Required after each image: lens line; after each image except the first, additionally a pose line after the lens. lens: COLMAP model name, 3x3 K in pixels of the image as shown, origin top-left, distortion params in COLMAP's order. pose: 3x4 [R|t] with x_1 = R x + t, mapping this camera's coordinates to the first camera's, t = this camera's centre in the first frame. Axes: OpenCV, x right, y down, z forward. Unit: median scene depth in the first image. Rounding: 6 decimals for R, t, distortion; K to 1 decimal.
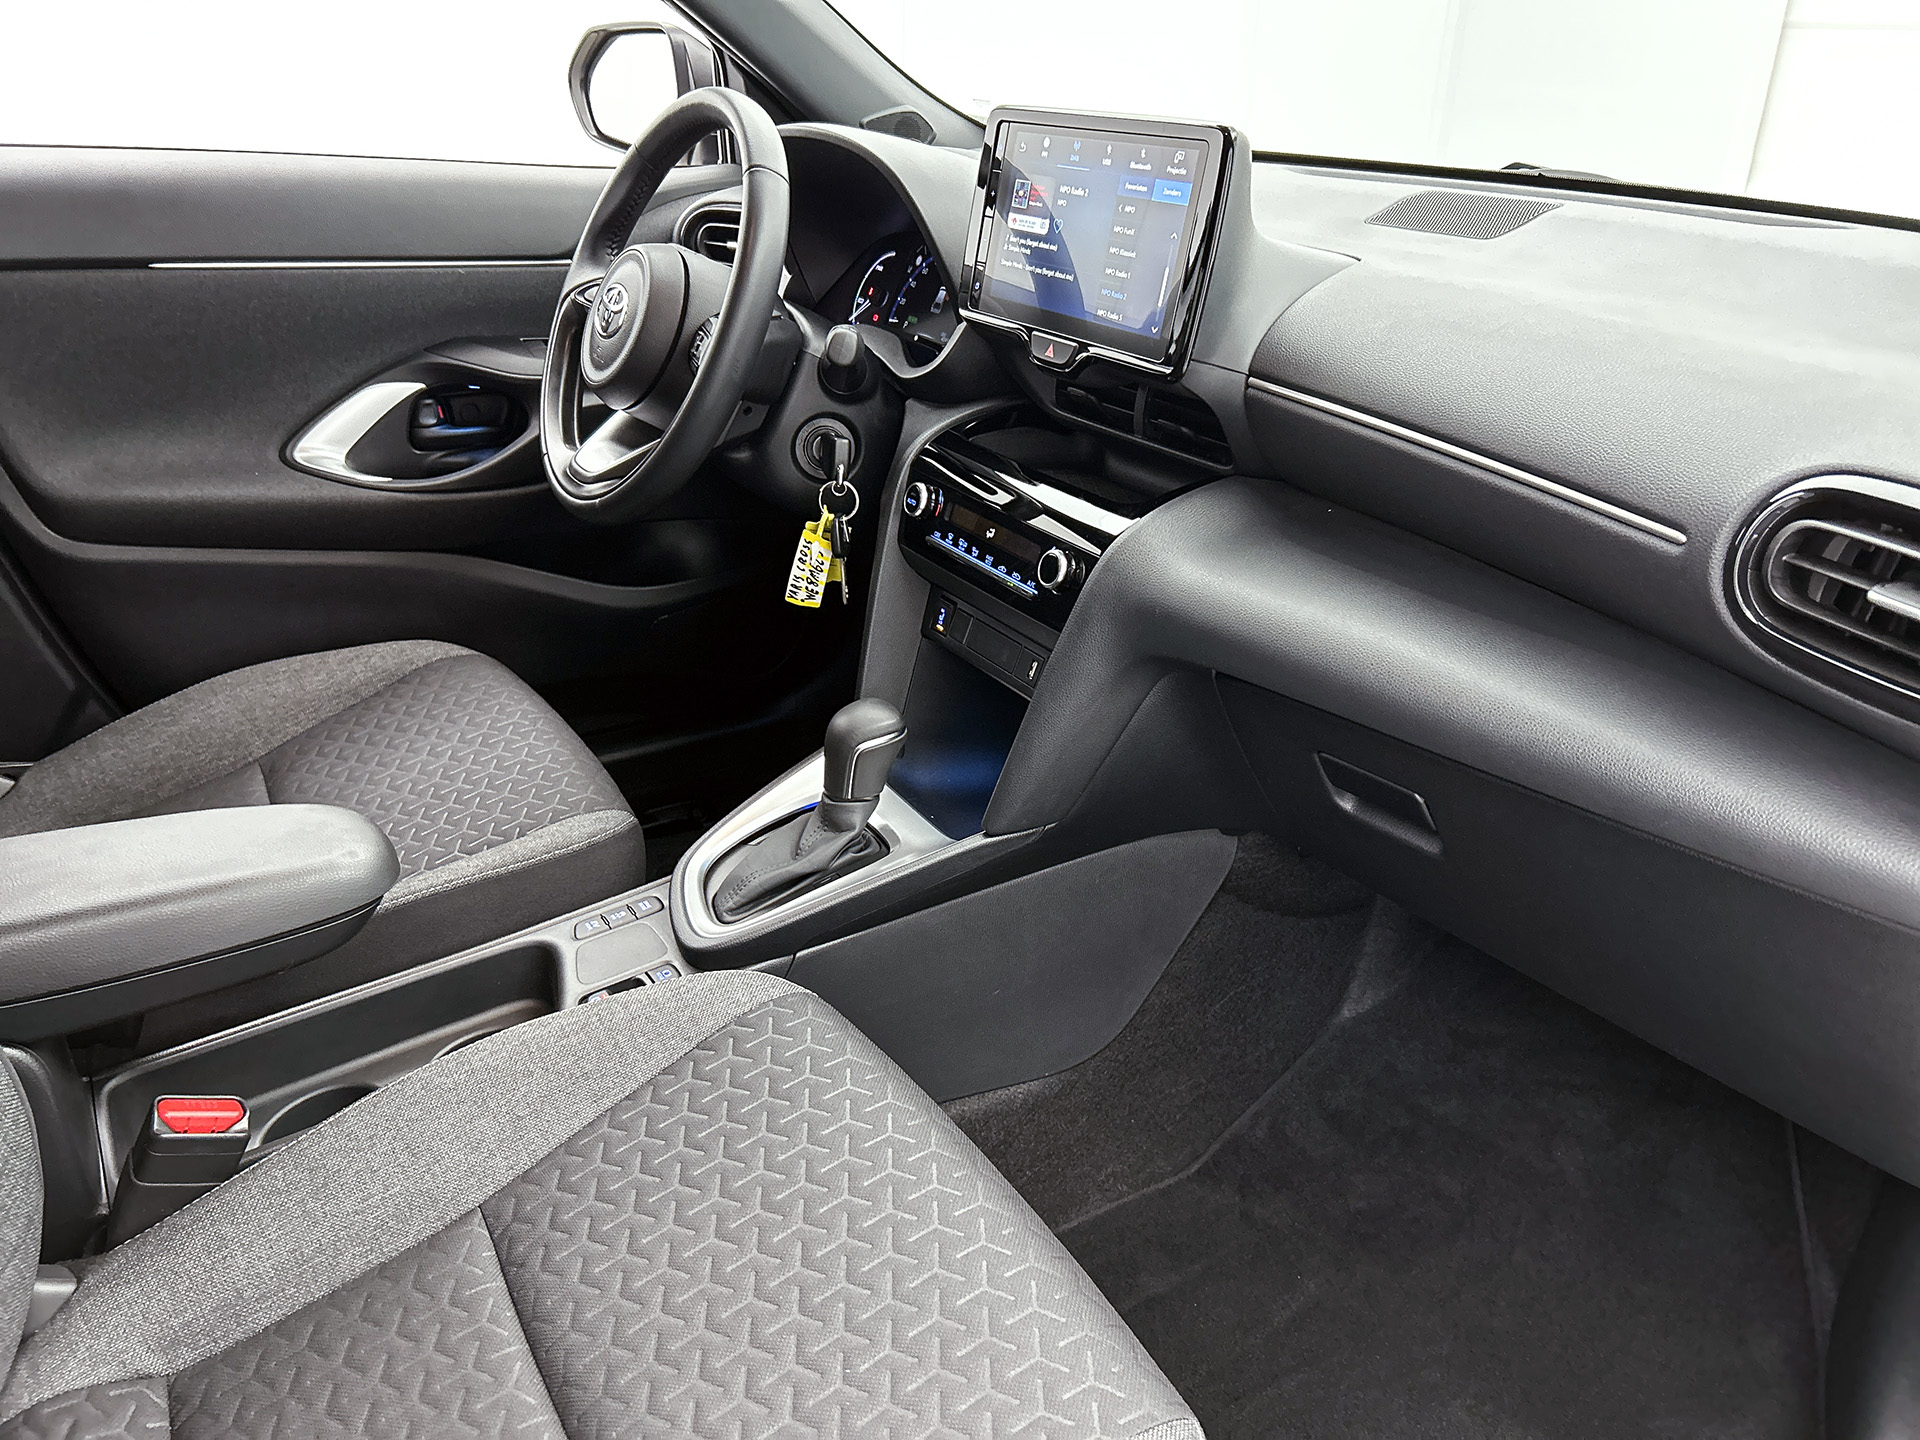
lens RADIAL K [[1448.8, 0, 960.0], [0, 1448.8, 720.0], [0, 0, 1]] dist [-0.000948, 0.003041]
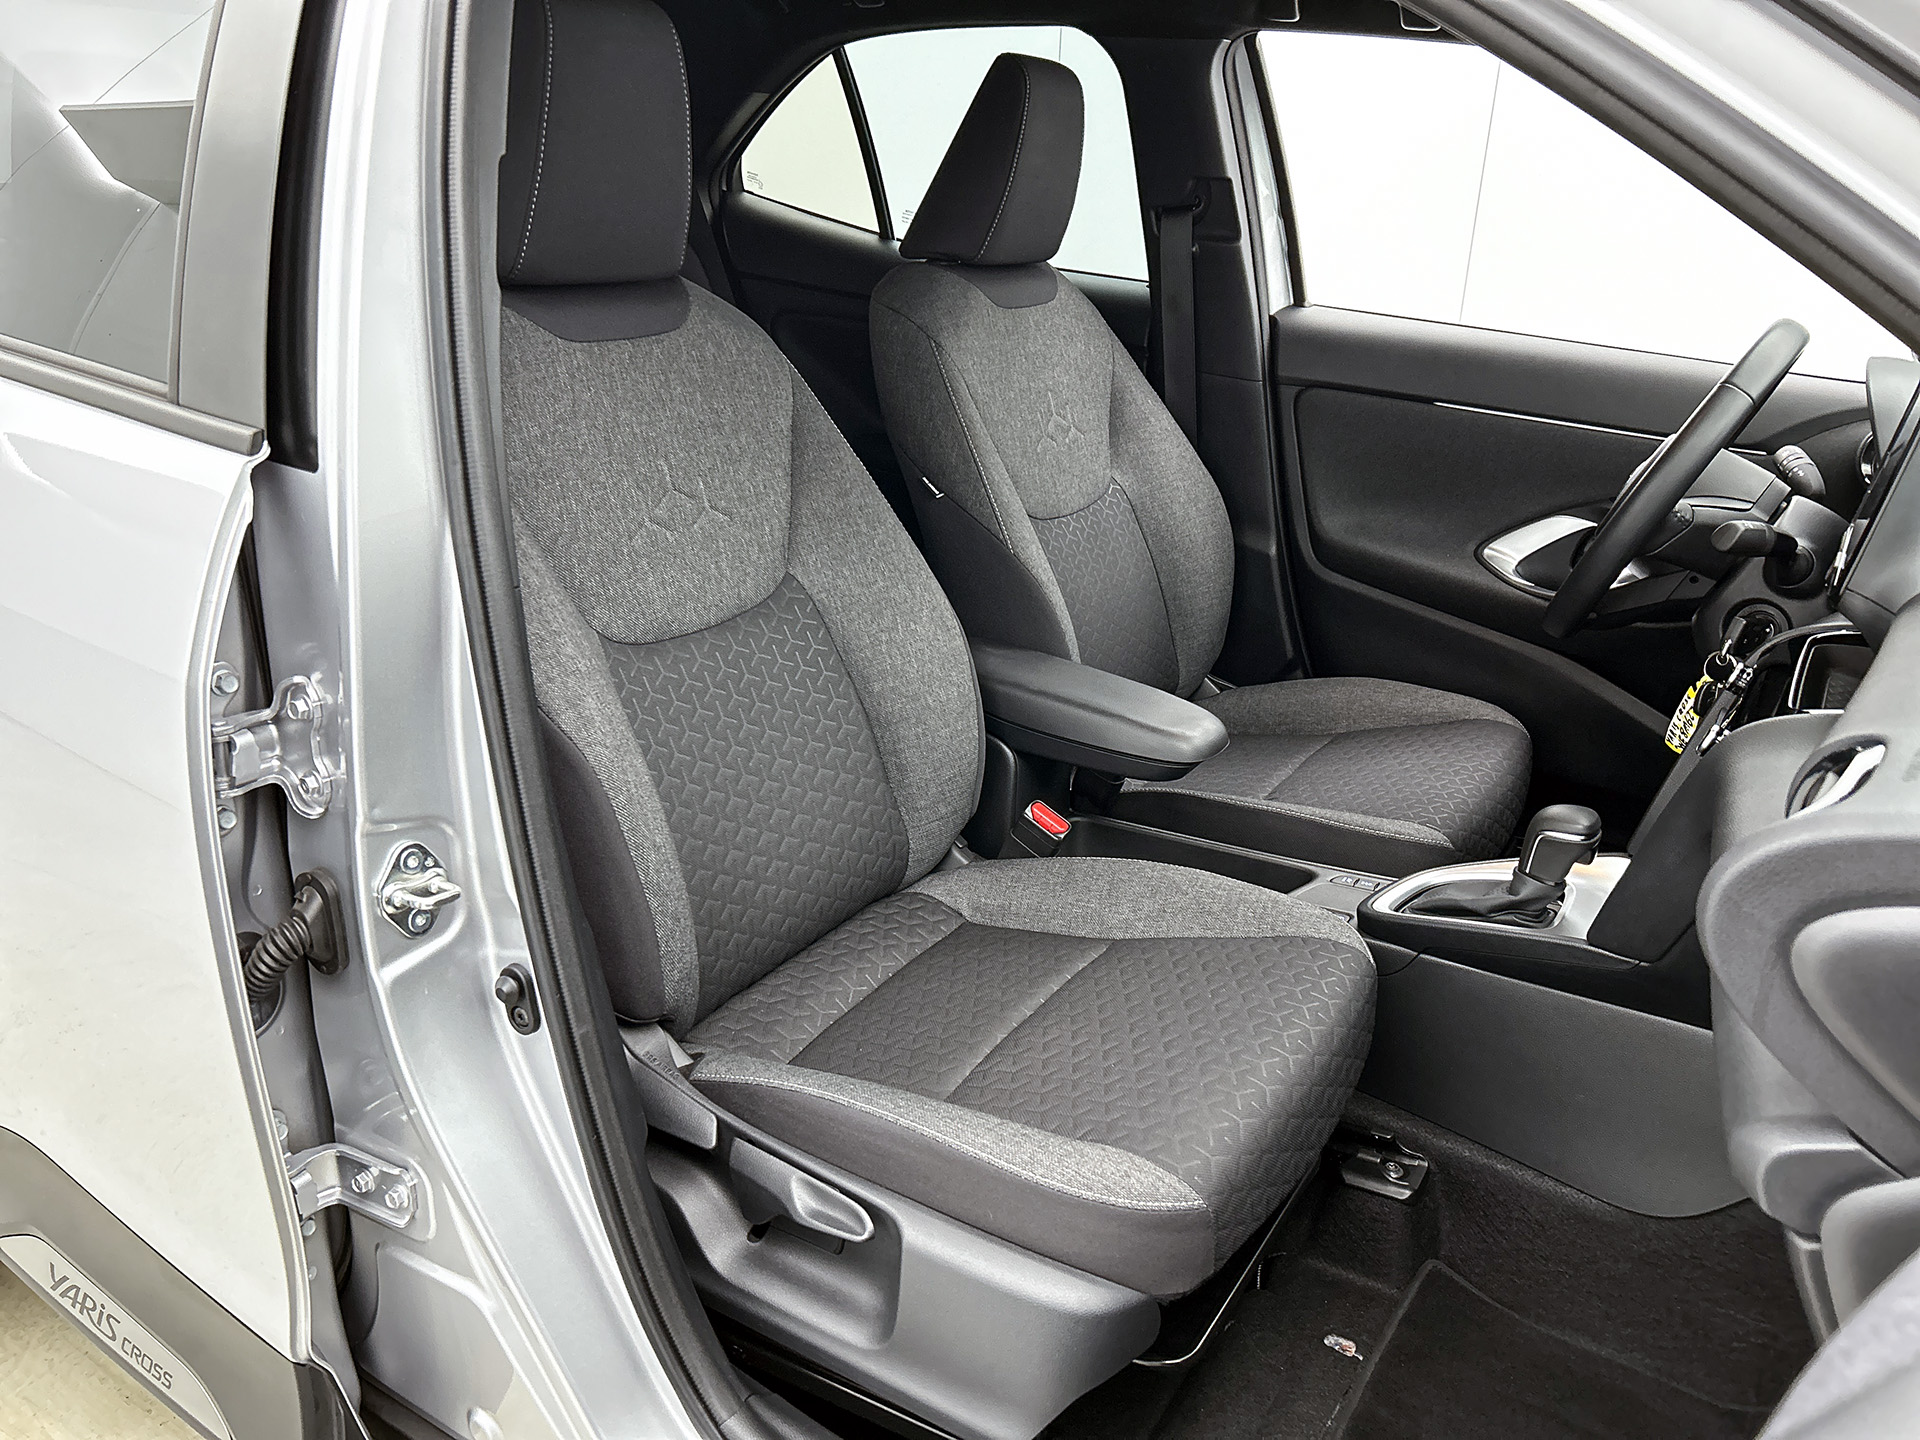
lens RADIAL K [[1494.6, 0, 960.0], [0, 1494.6, 720.0], [0, 0, 1]] dist [-0.014497, -0.001876]
pose [[0.423746, 0.305901, -0.852563, 0.742115], [-0.398981, 0.908051, 0.127506, -0.030088], [0.813175, 0.286126, 0.506832, -0.069654]]
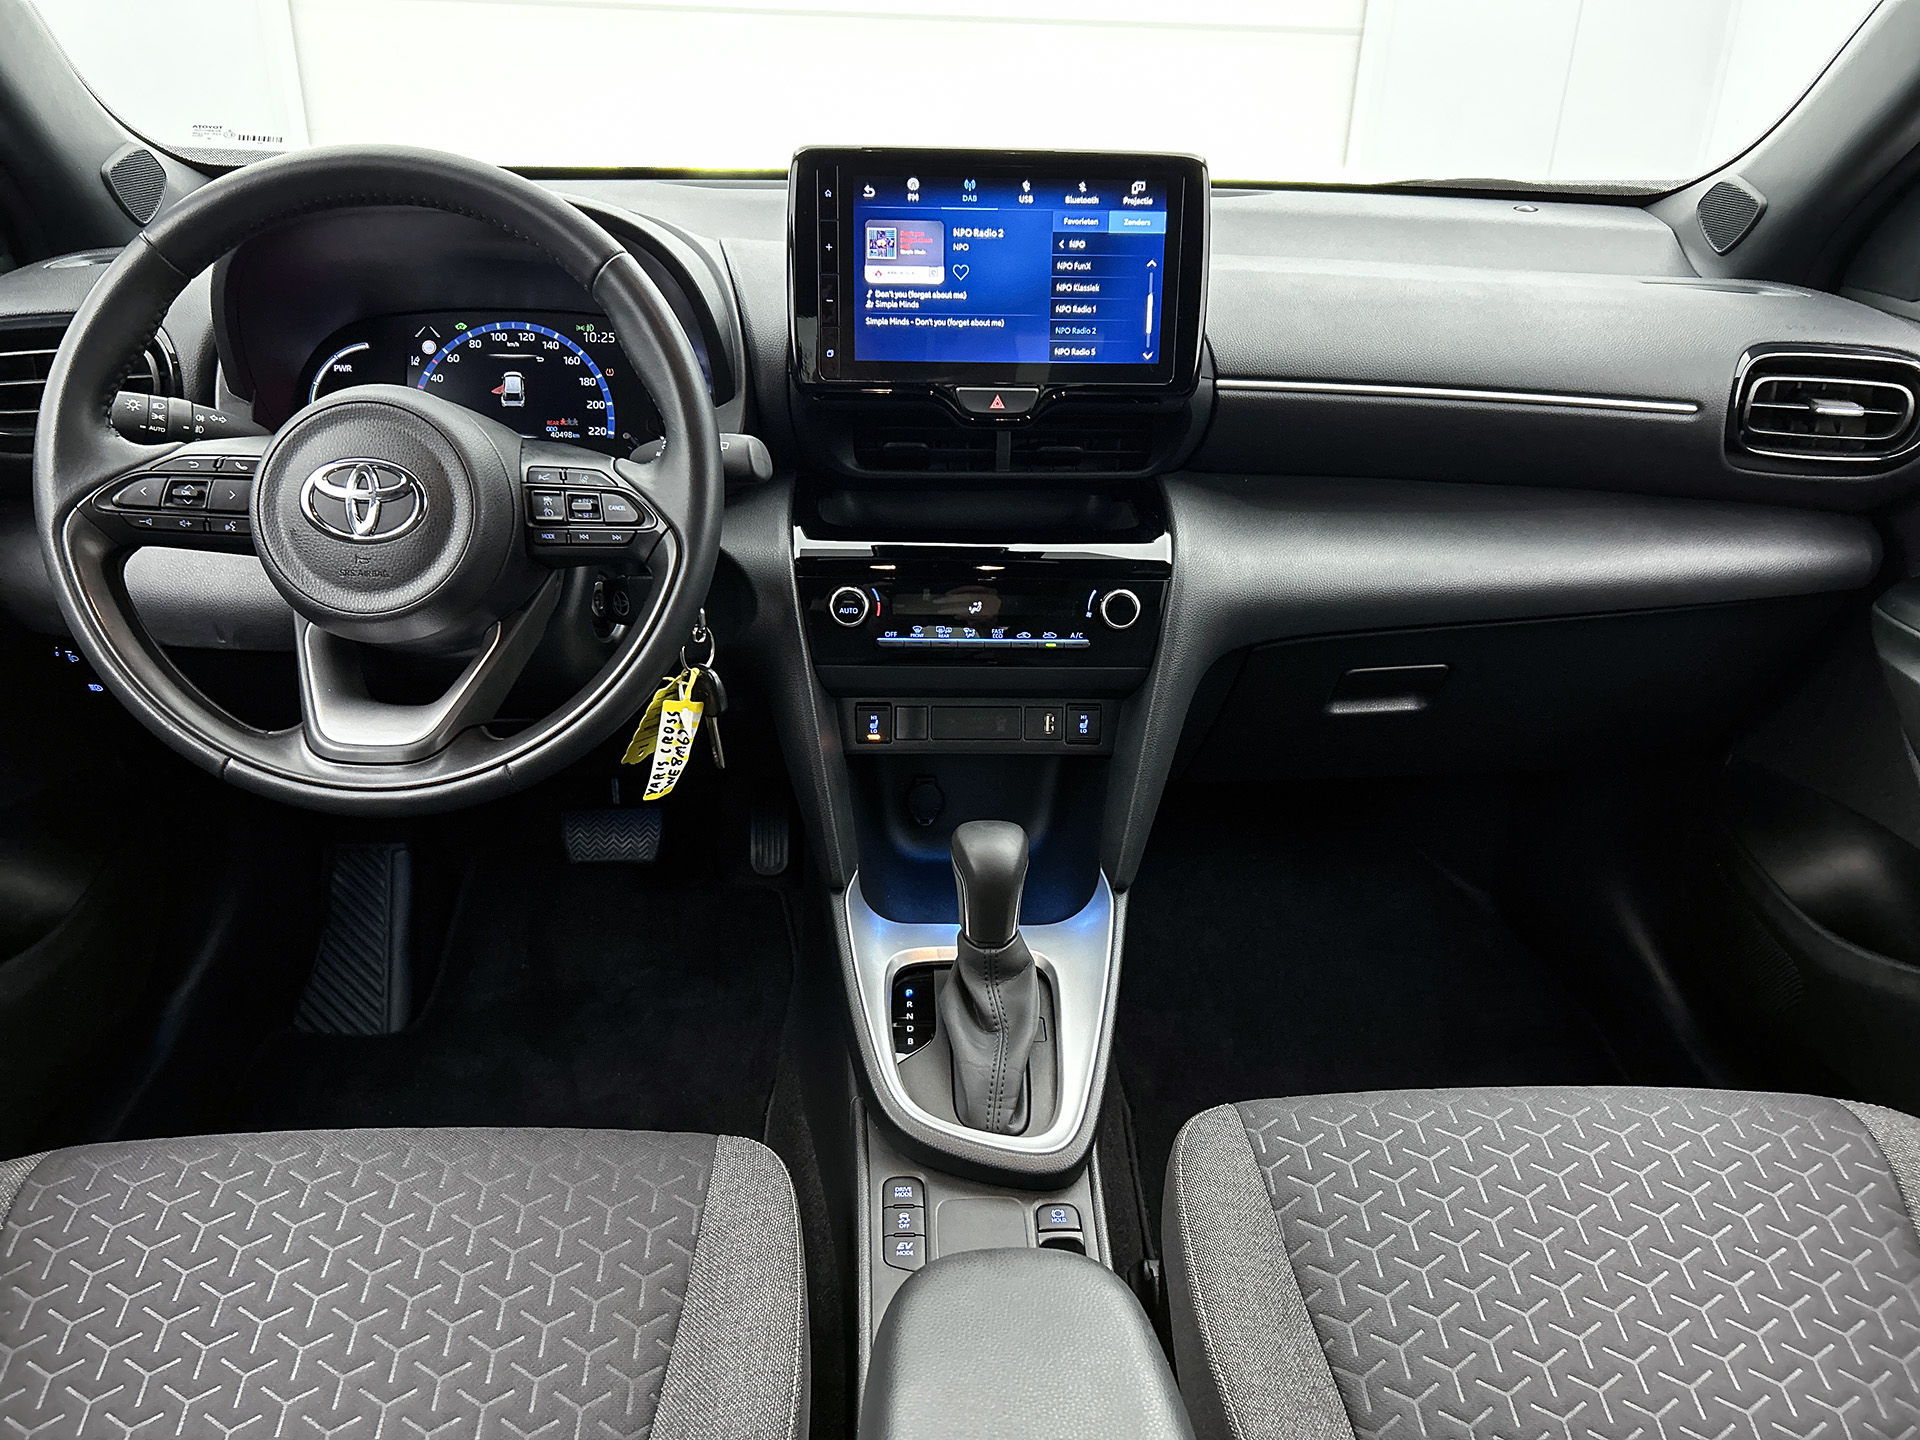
lens RADIAL K [[1448.6, 0, 960.0], [0, 1448.6, 720.0], [0, 0, 1]] dist [0.005852, -0.002774]
pose [[0.499145, -0.381737, 0.777902, -0.749044], [0.359373, 0.908083, 0.215026, -0.273050], [-0.788483, 0.172228, 0.590451, 0.486795]]
